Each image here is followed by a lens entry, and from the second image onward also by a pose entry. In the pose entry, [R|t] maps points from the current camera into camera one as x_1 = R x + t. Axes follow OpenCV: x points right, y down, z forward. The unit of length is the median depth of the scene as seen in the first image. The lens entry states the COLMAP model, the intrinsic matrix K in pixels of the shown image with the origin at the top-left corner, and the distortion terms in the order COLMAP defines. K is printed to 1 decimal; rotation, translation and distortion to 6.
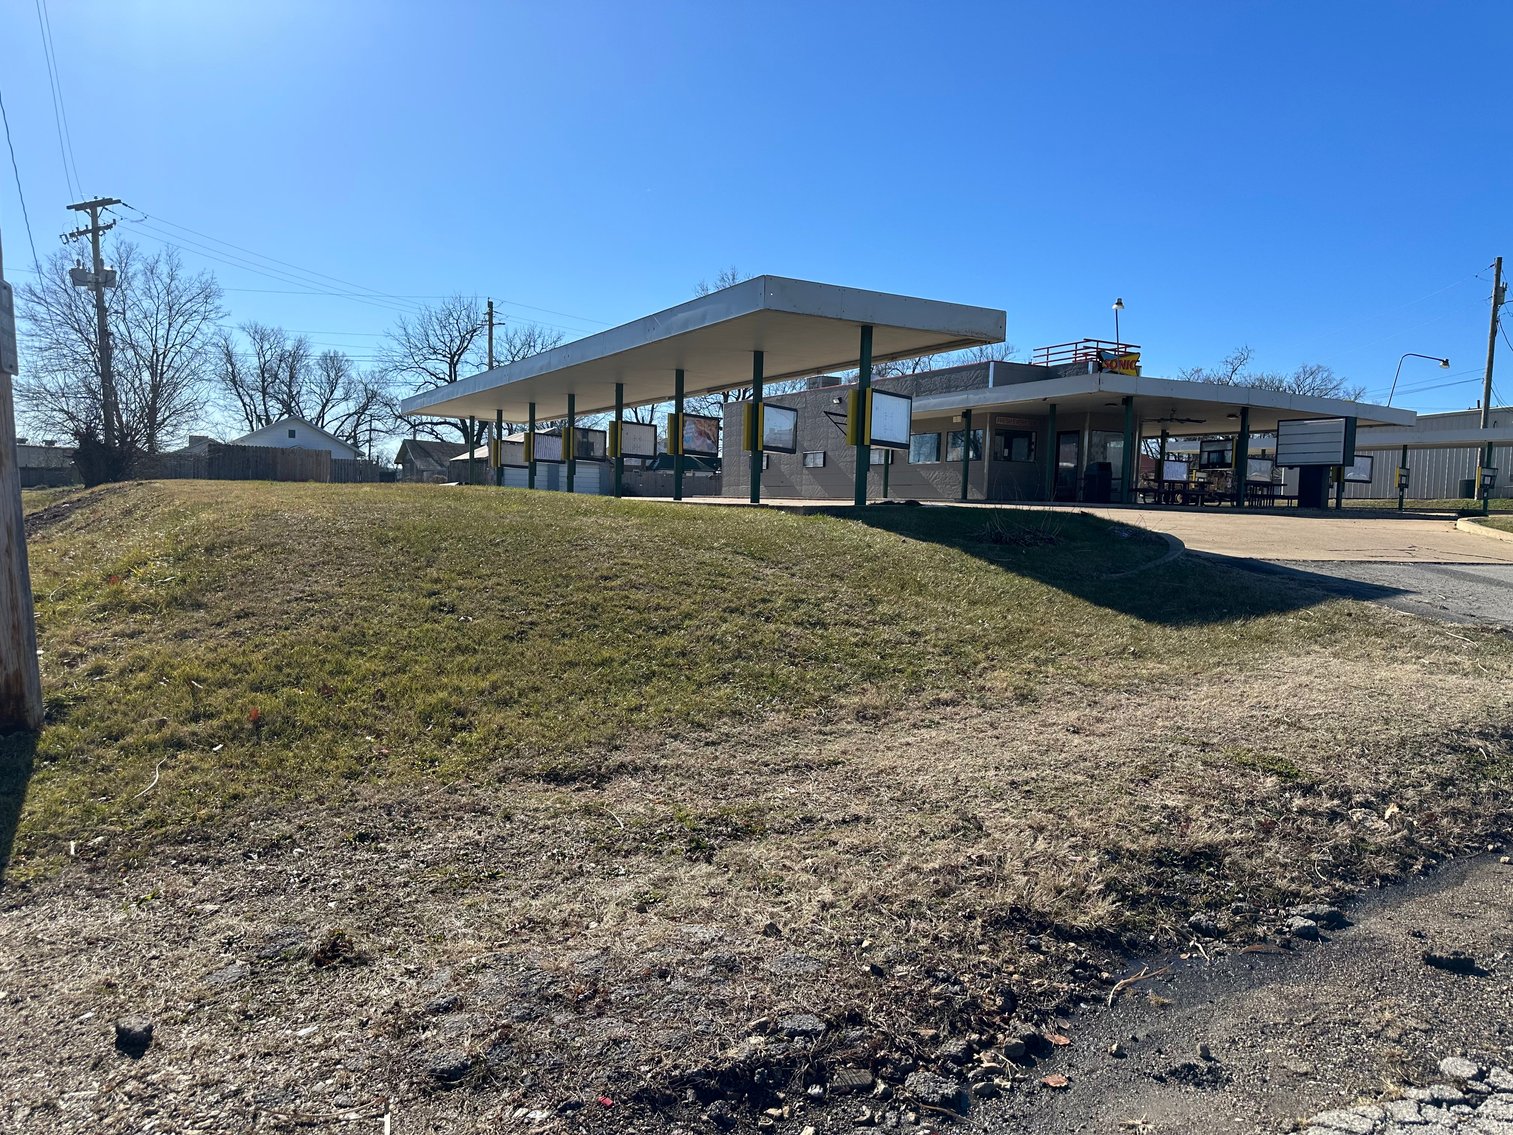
lens RADIAL K [[1073.7, 0, 756.5], [0, 1073.7, 567.5], [0, 0, 1]] dist [0.120462, -0.168255]
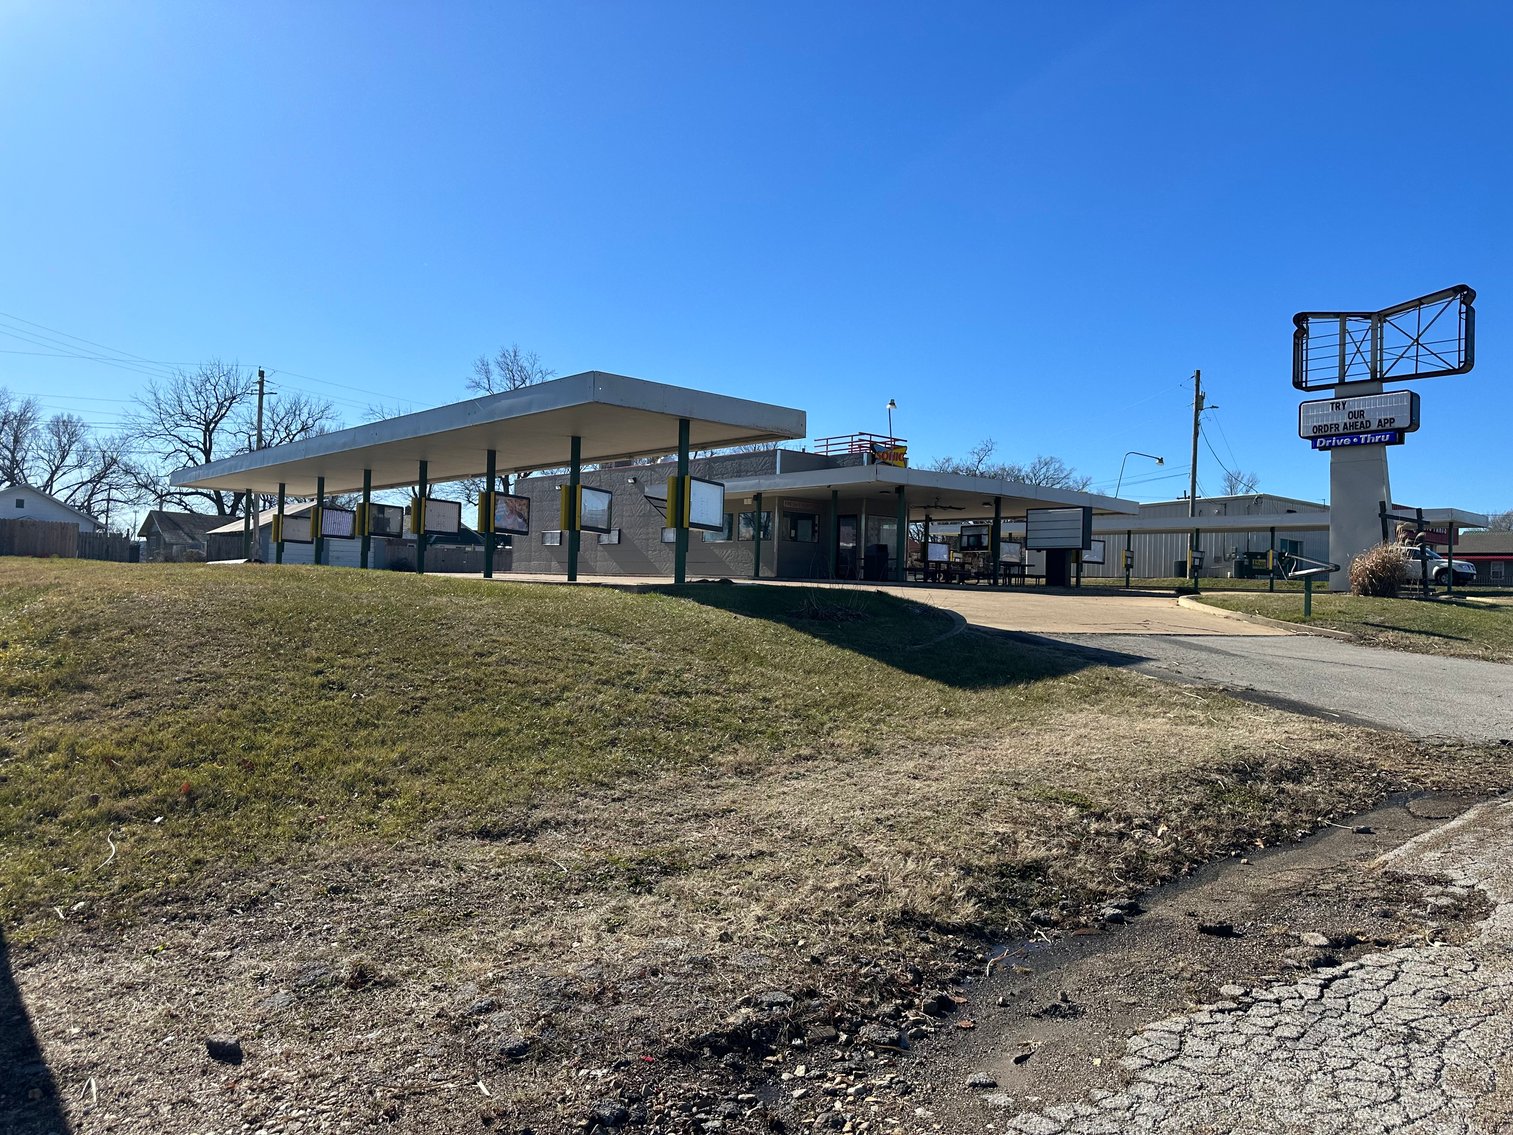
lens RADIAL K [[1051.6, 0, 760.2], [0, 1051.6, 558.3], [0, 0, 1]] dist [0.151410, -0.228666]
pose [[0.980071, 0.005797, 0.198561, -0.105877], [0.010004, 0.996865, -0.078486, -0.000142], [-0.198393, 0.078908, 0.976941, -0.125987]]
